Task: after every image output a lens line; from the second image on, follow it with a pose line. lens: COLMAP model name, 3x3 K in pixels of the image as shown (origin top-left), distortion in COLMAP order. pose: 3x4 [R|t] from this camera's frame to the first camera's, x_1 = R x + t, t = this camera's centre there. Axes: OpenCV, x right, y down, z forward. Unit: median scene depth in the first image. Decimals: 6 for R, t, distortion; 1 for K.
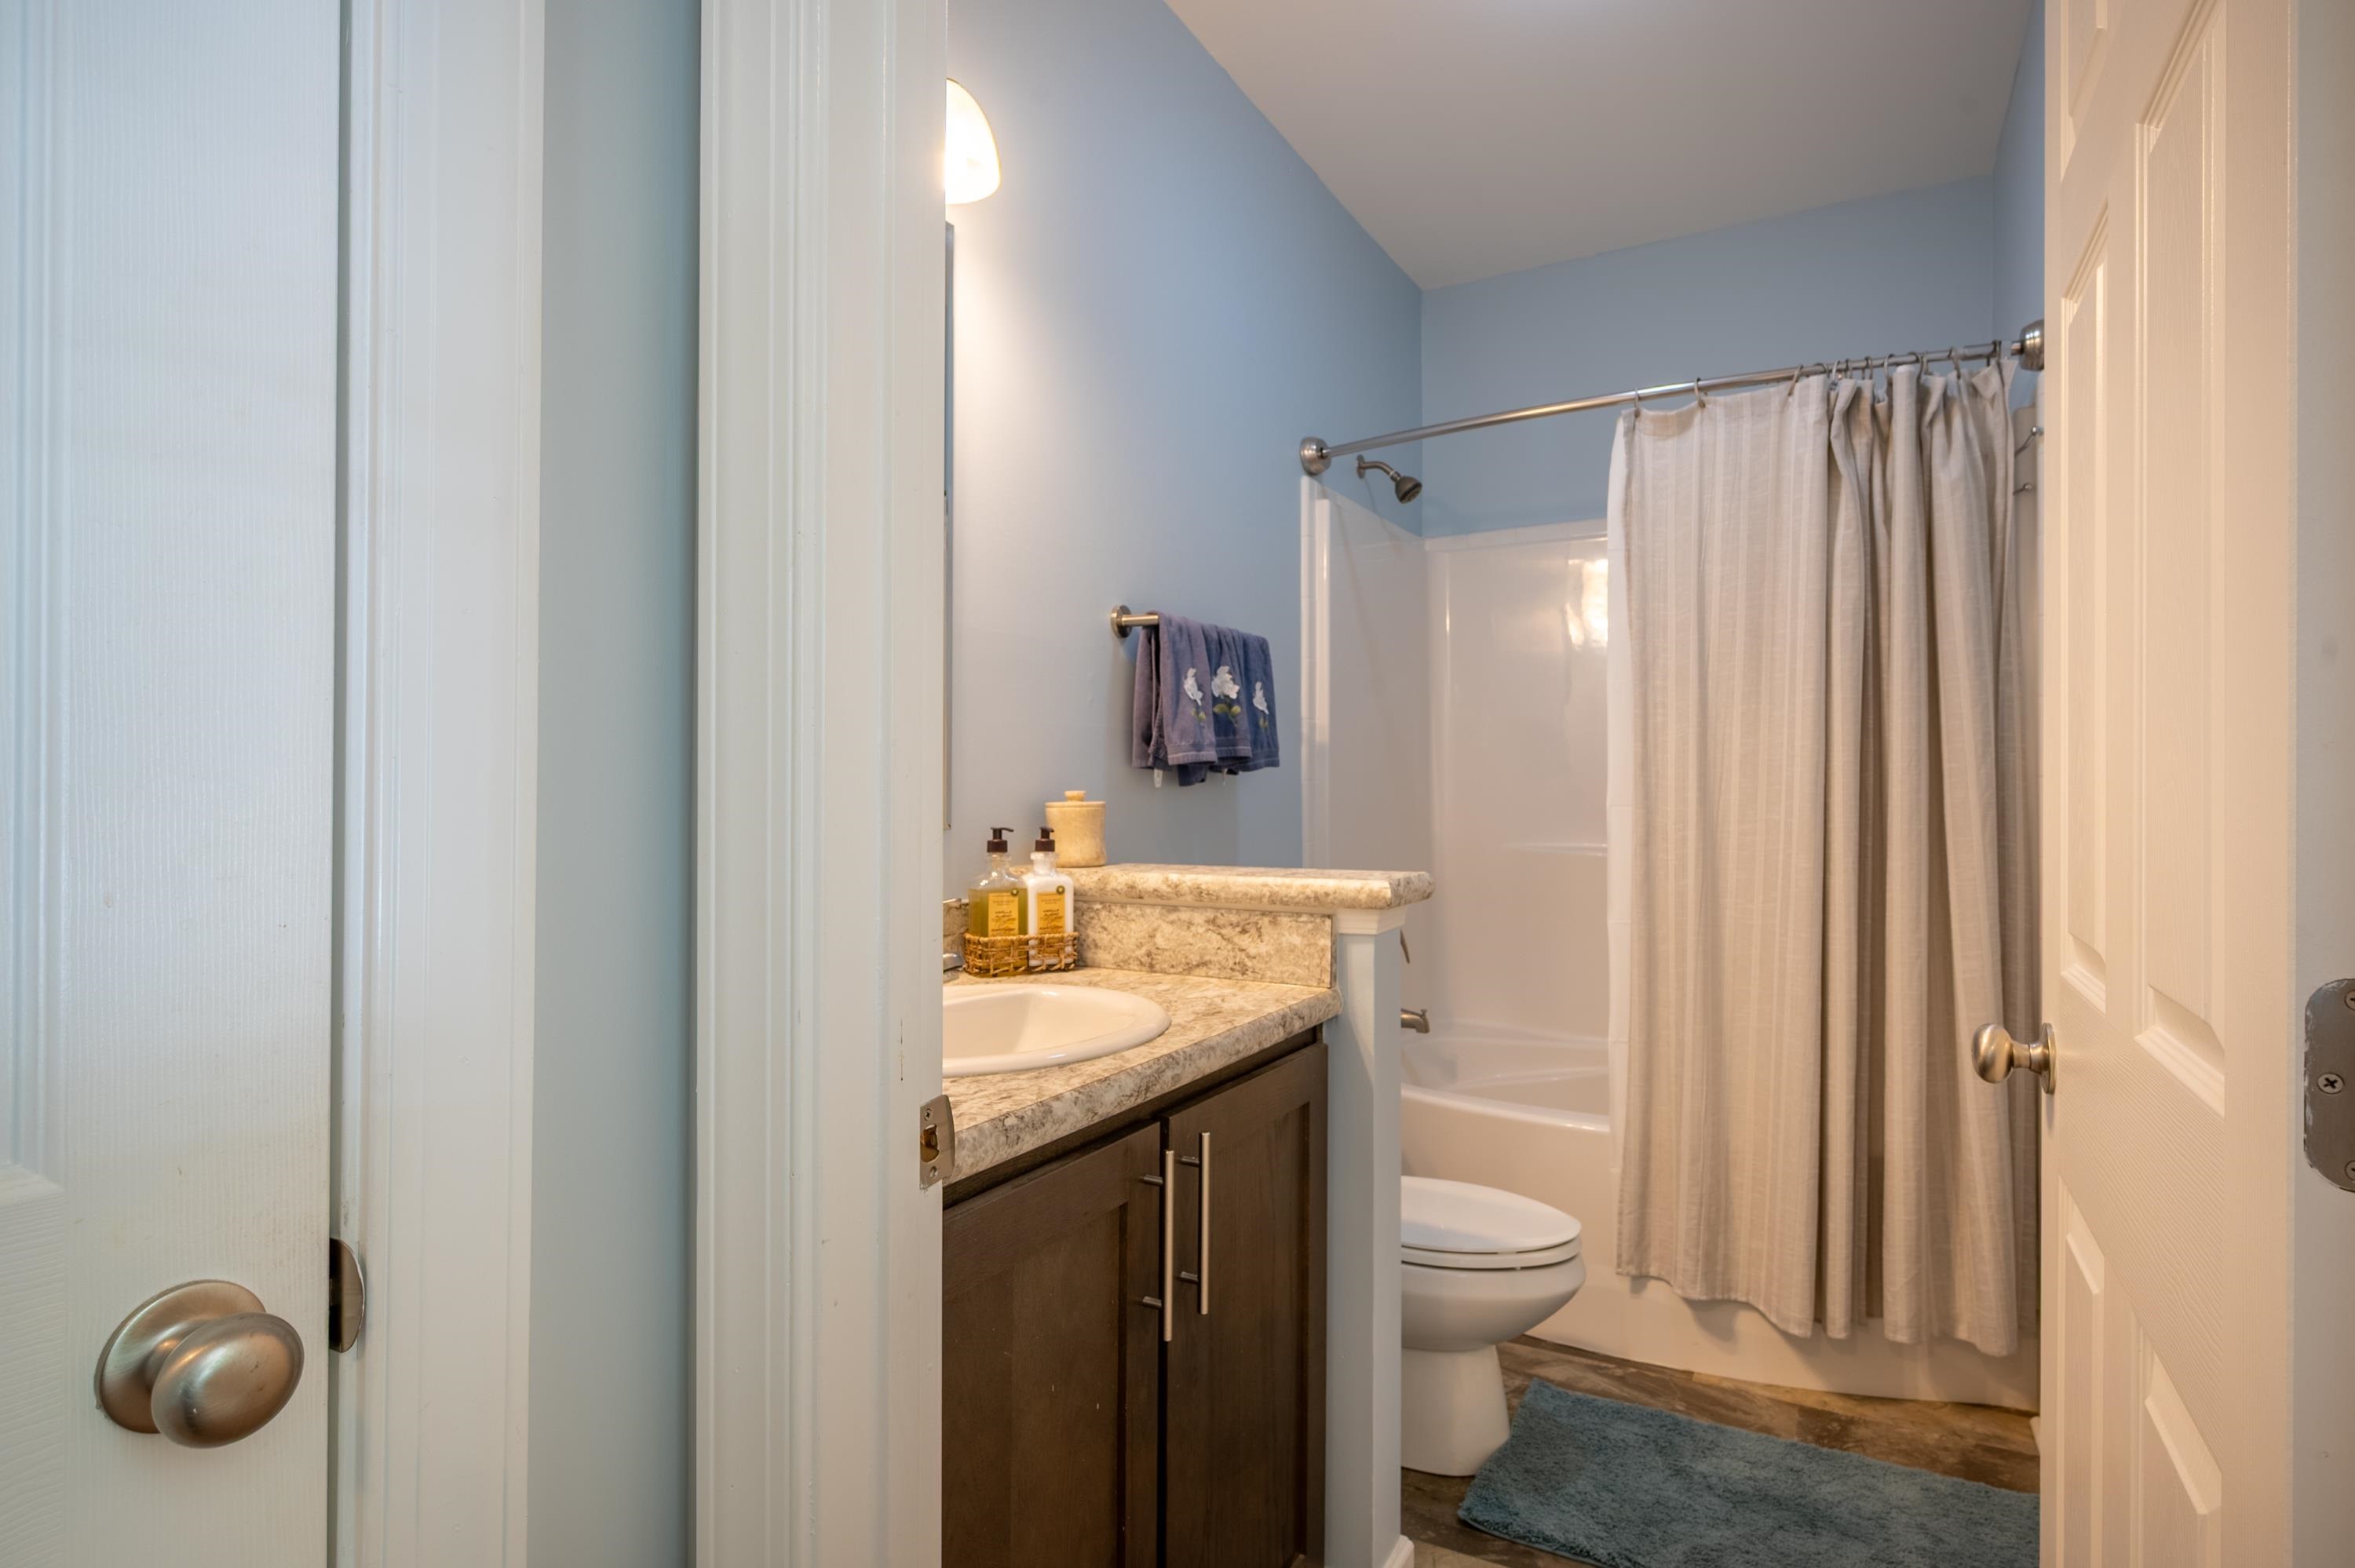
lens RADIAL K [[1199.4, 0, 1177.6], [0, 1199.4, 785.6], [0, 0, 1]] dist [0.001686, -0.000032]
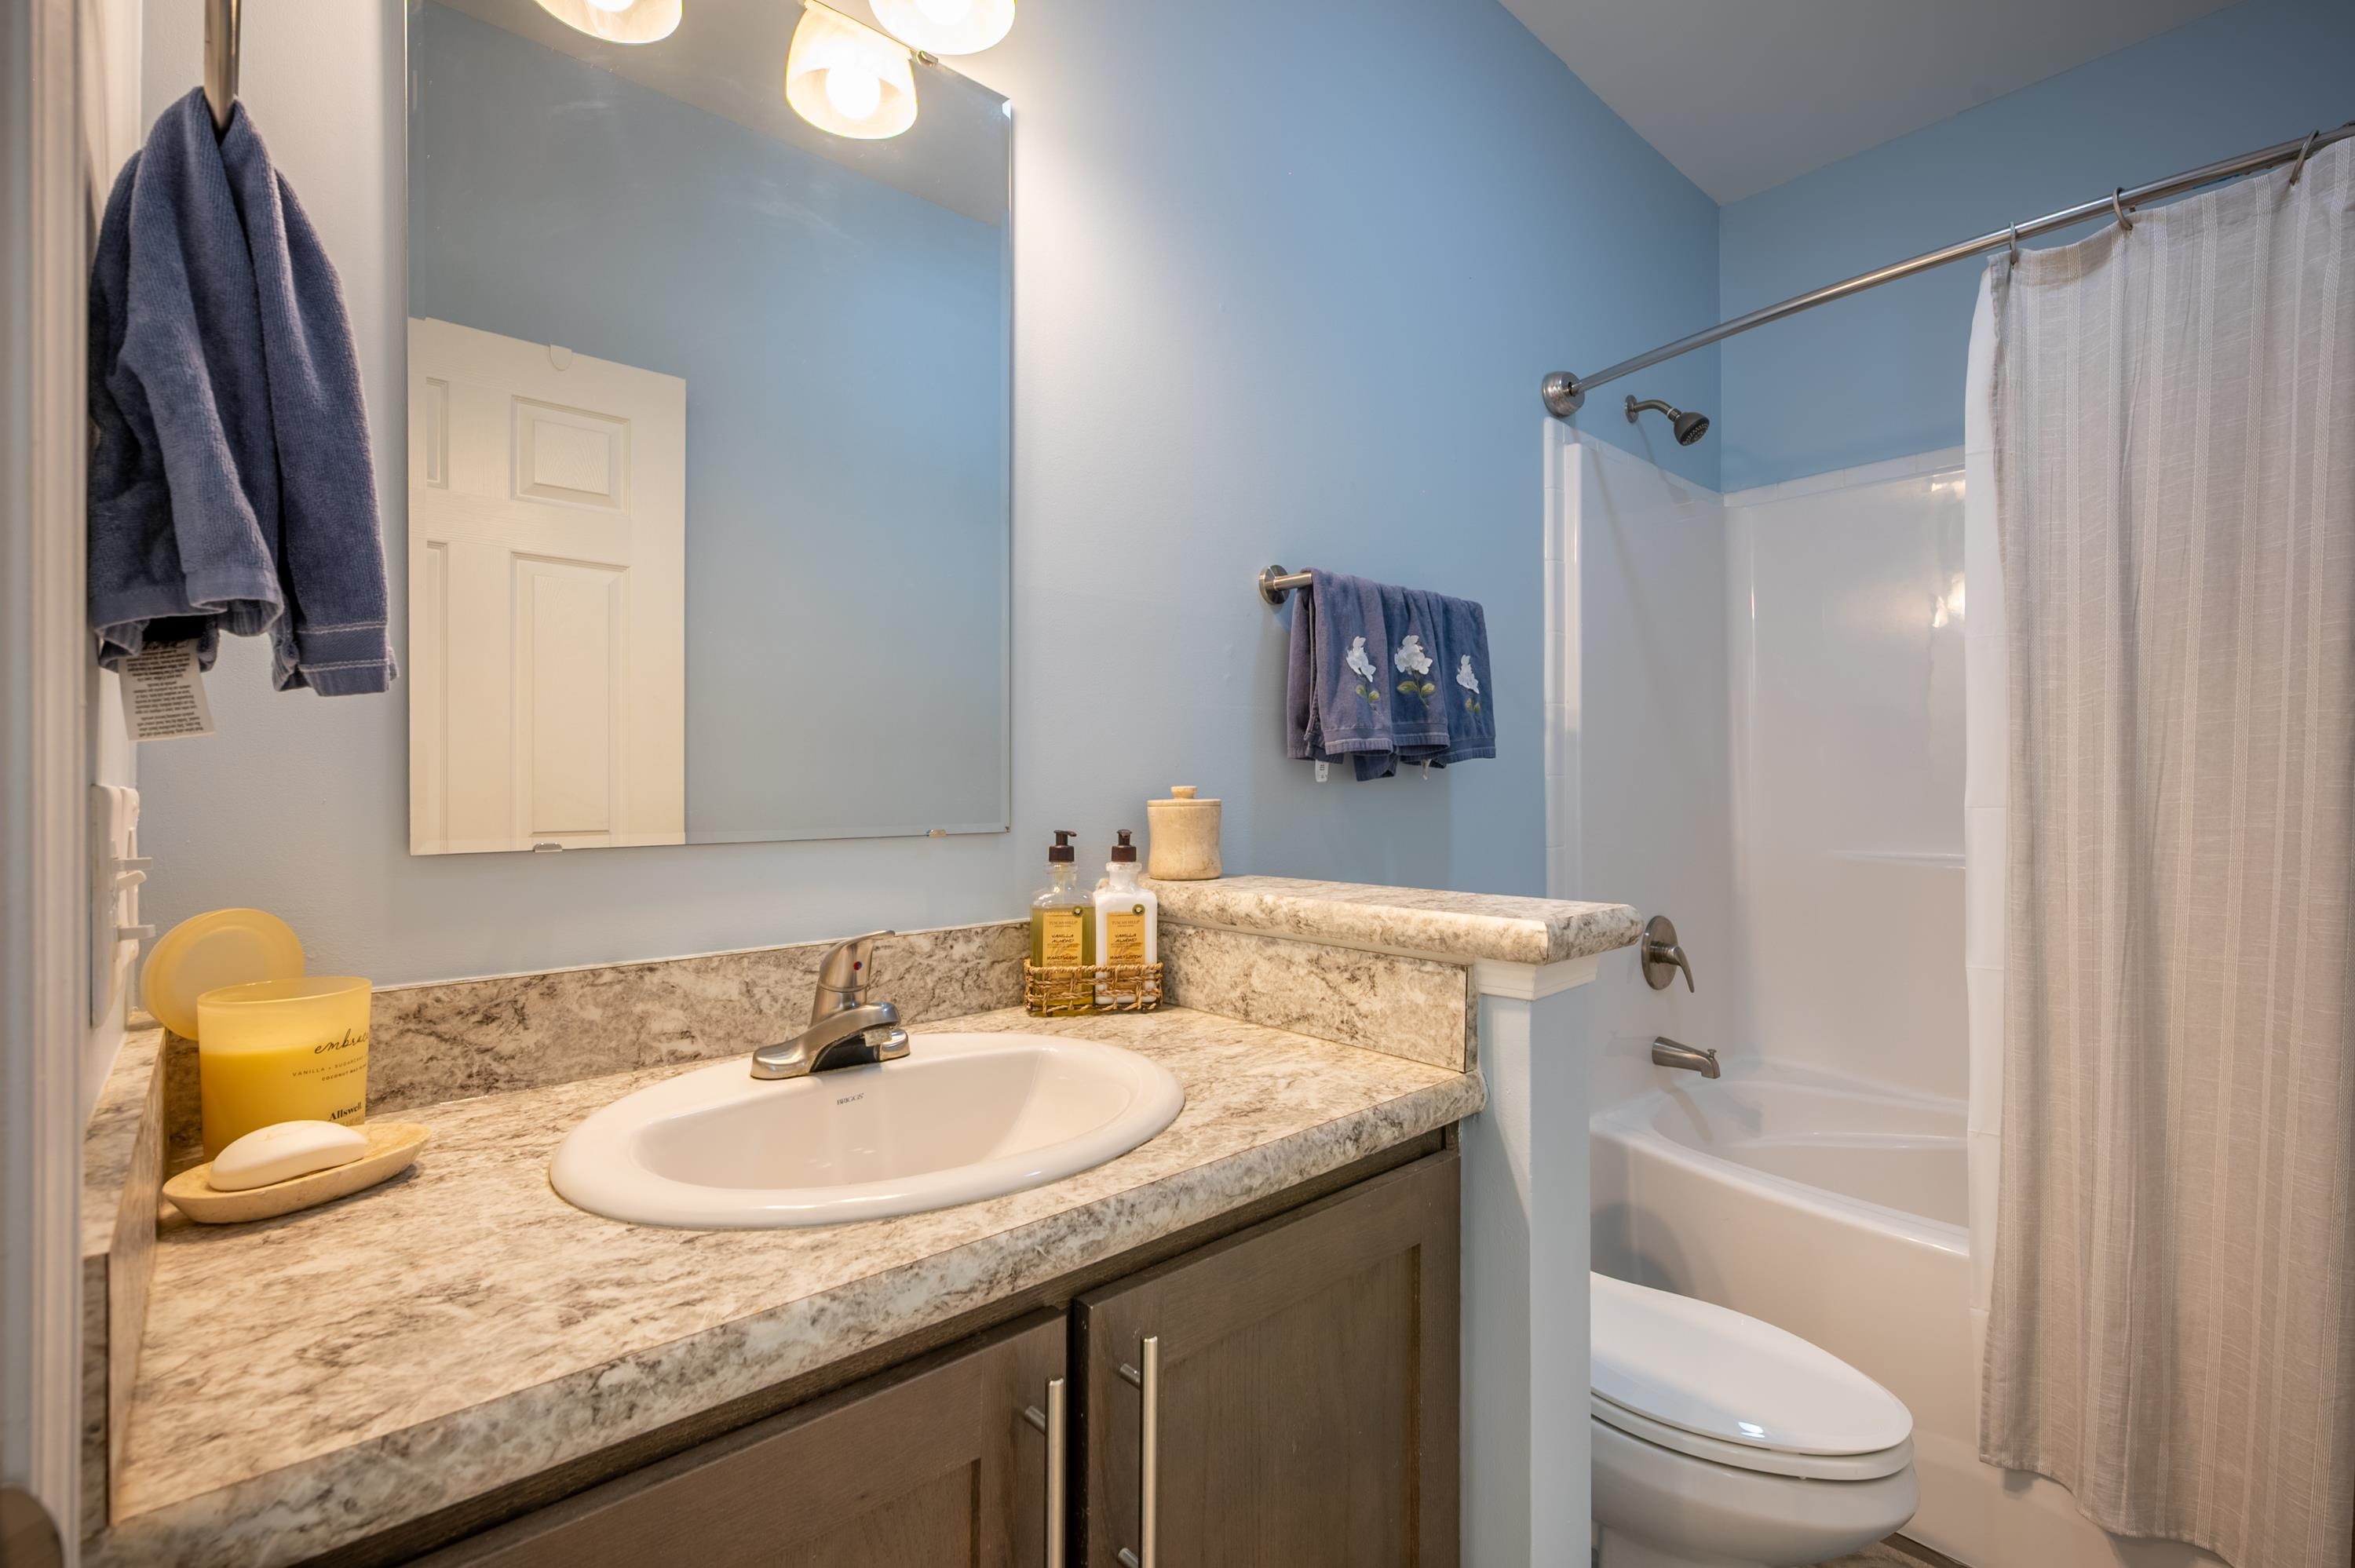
lens RADIAL K [[1047.8, 0, 1175.9], [0, 1047.8, 785.3], [0, 0, 1]] dist [0.001147, 0.000142]
pose [[0.949741, -0.001213, -0.313035, 0.109625], [0.001454, 0.999999, 0.000537, 0.002938], [0.313034, -0.000965, 0.949742, 0.263479]]
